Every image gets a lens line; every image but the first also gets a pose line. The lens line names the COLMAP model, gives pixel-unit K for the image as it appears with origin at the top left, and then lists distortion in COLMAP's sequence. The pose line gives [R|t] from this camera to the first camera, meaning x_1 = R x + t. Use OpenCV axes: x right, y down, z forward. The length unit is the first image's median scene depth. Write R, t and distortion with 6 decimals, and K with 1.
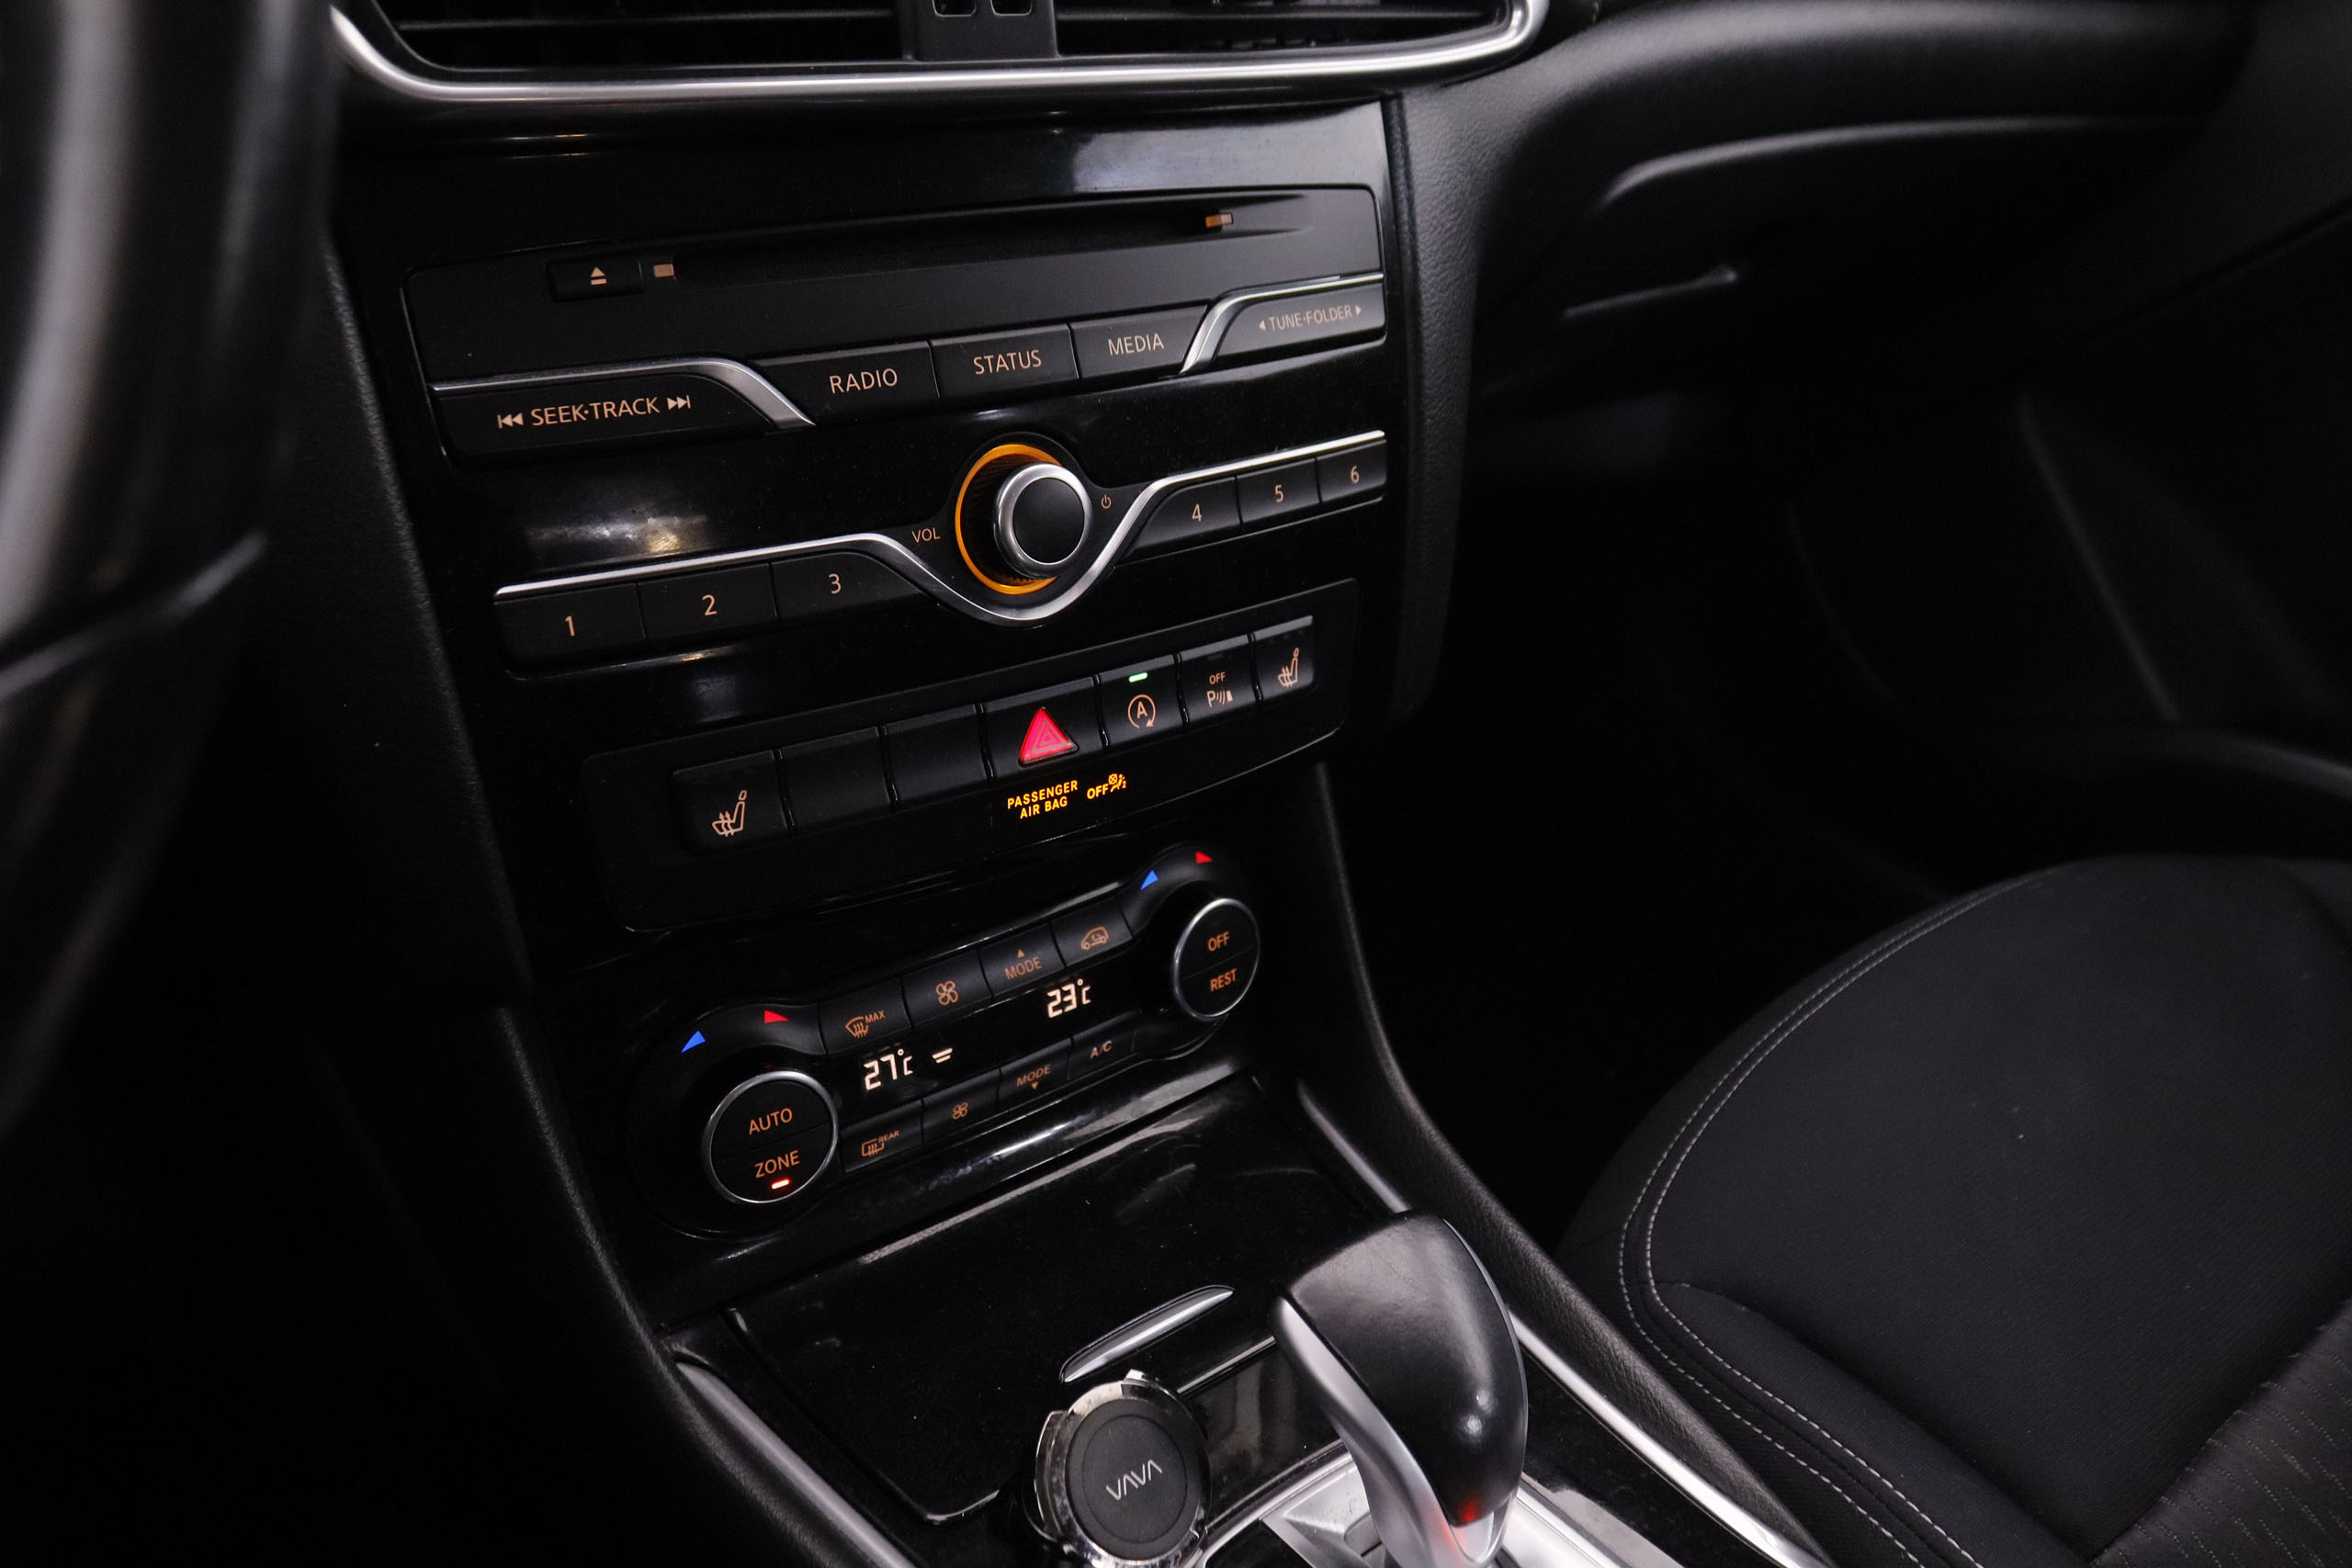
lens RADIAL K [[1934.9, 0, 1168.8], [0, 1934.9, 773.2], [0, 0, 1]] dist [-0.136355, 0.113919]
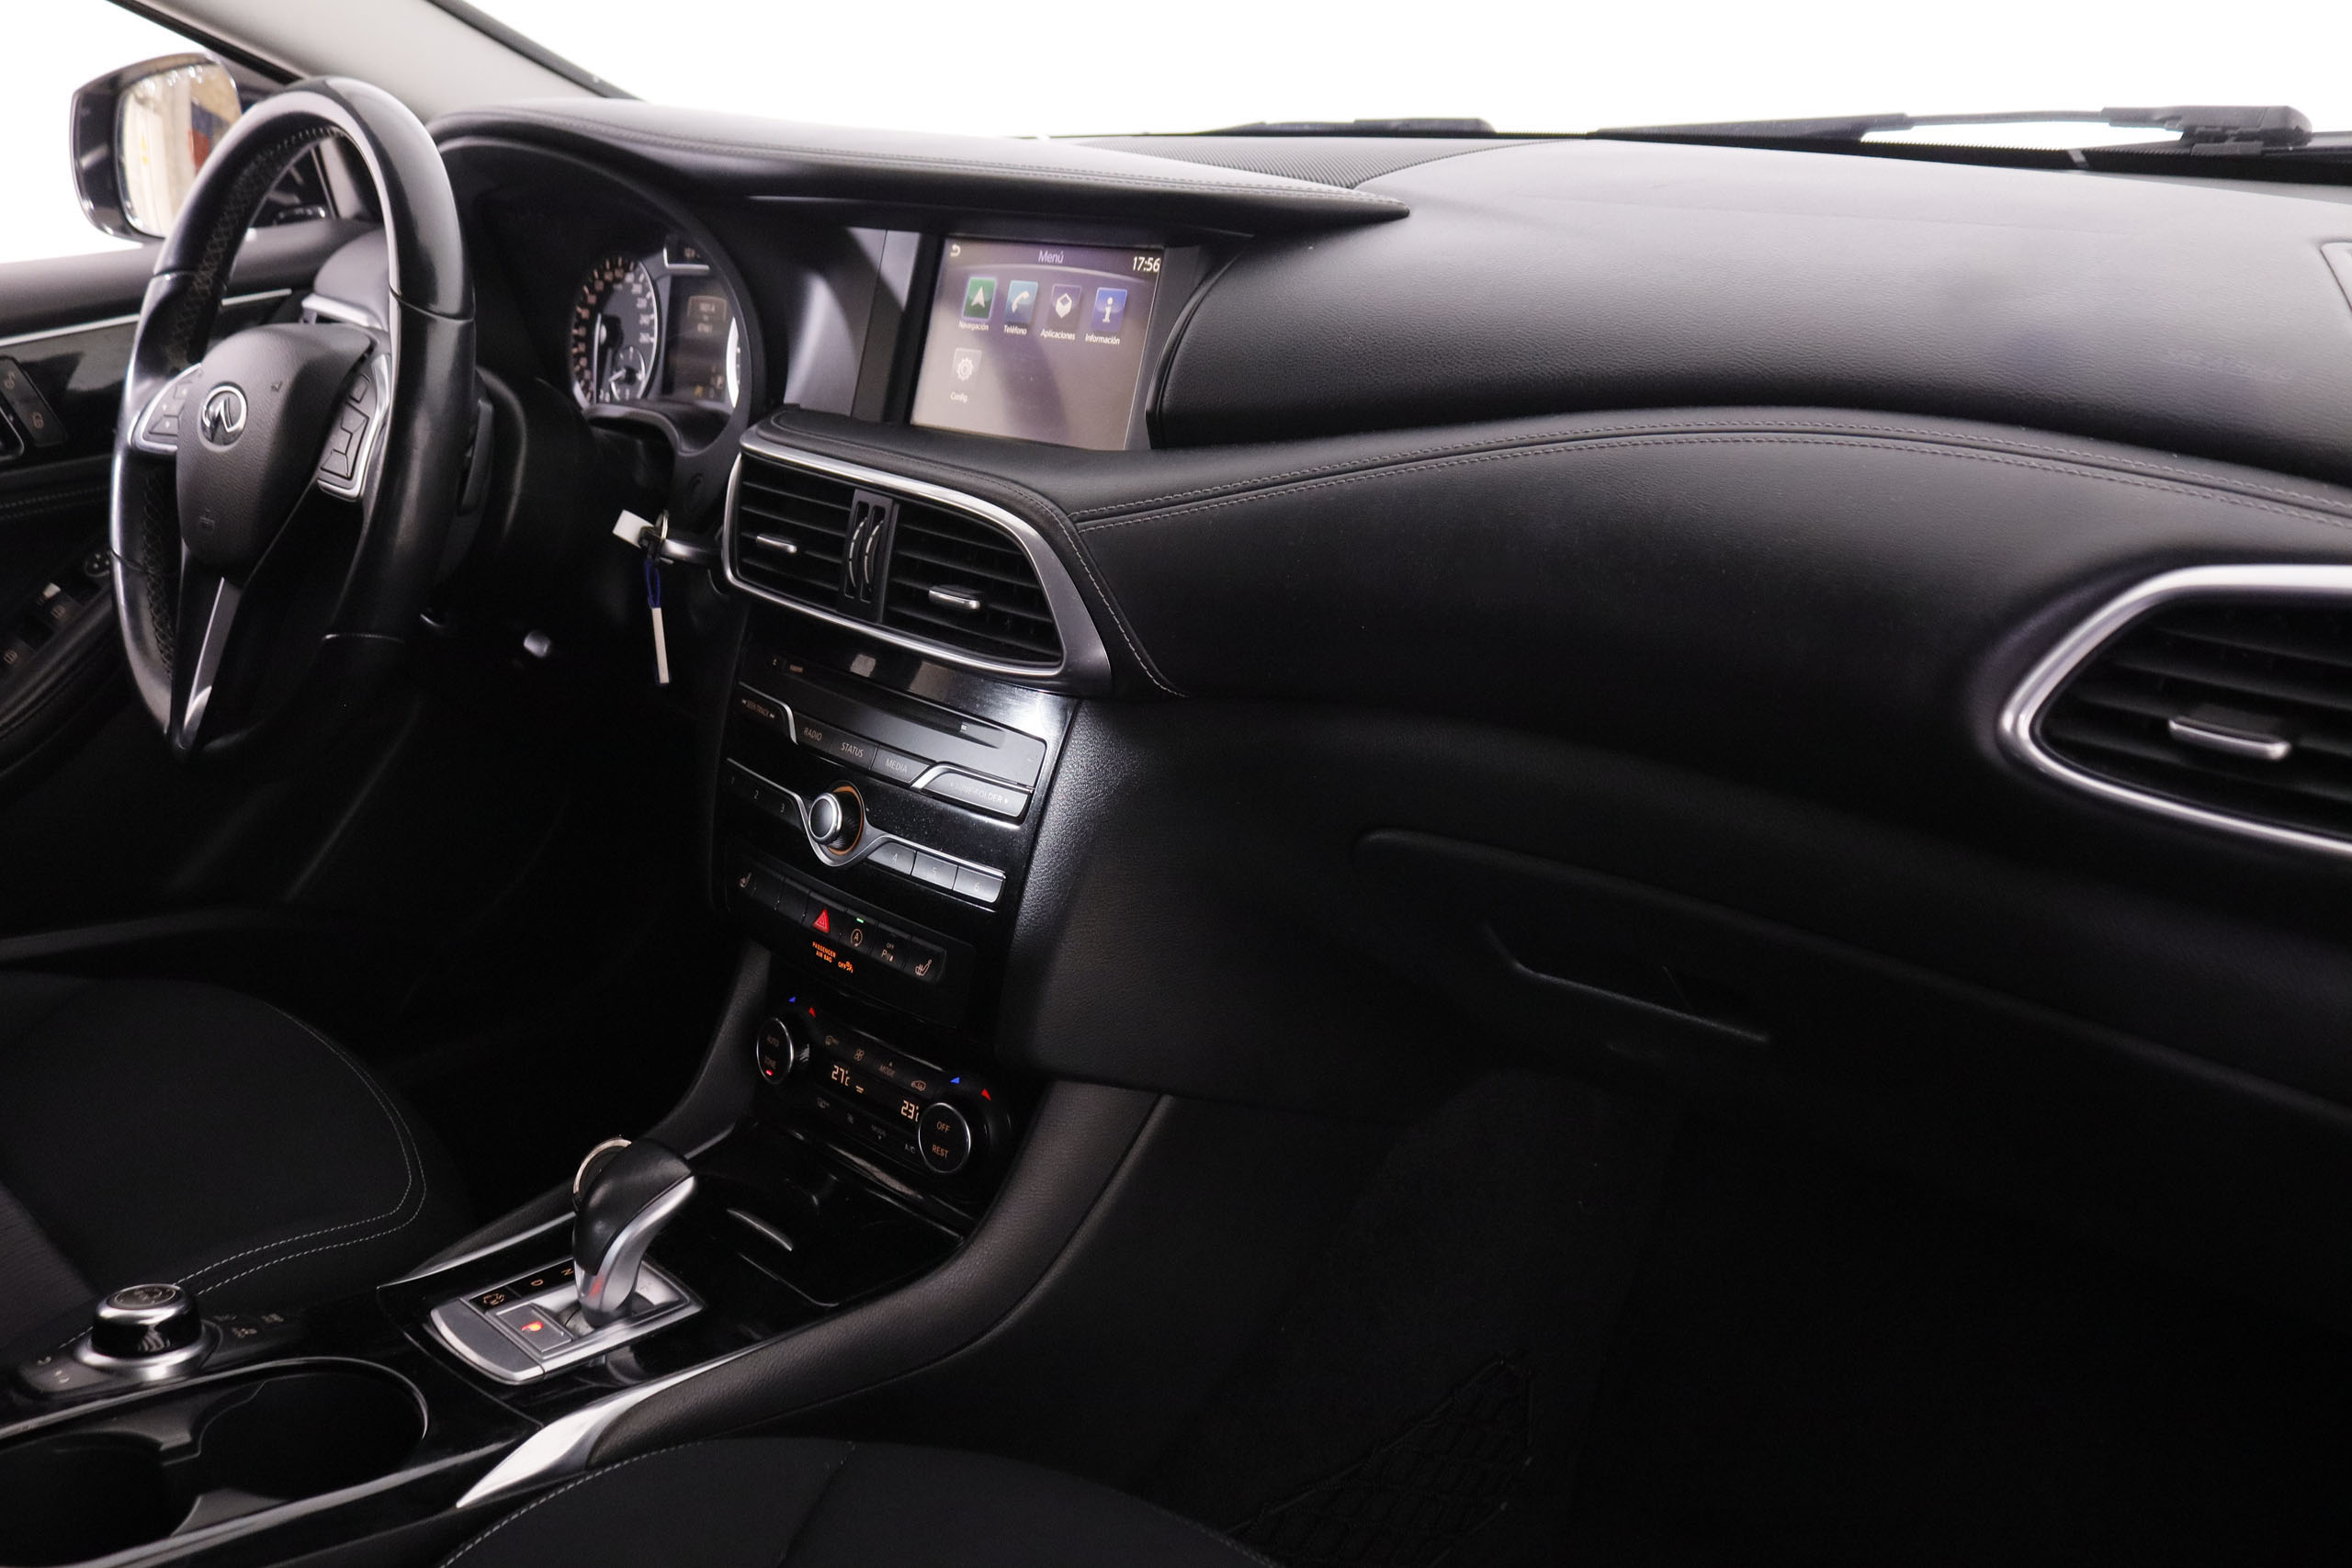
lens RADIAL K [[2129.3, 0, 1167.7], [0, 2129.3, 775.1], [0, 0, 1]] dist [-0.014313, 0.009533]
pose [[0.097324, 0.228768, -0.968604, 2.100156], [-0.466283, 0.870285, 0.158695, -0.673530], [0.879266, 0.436199, 0.191370, 0.780137]]
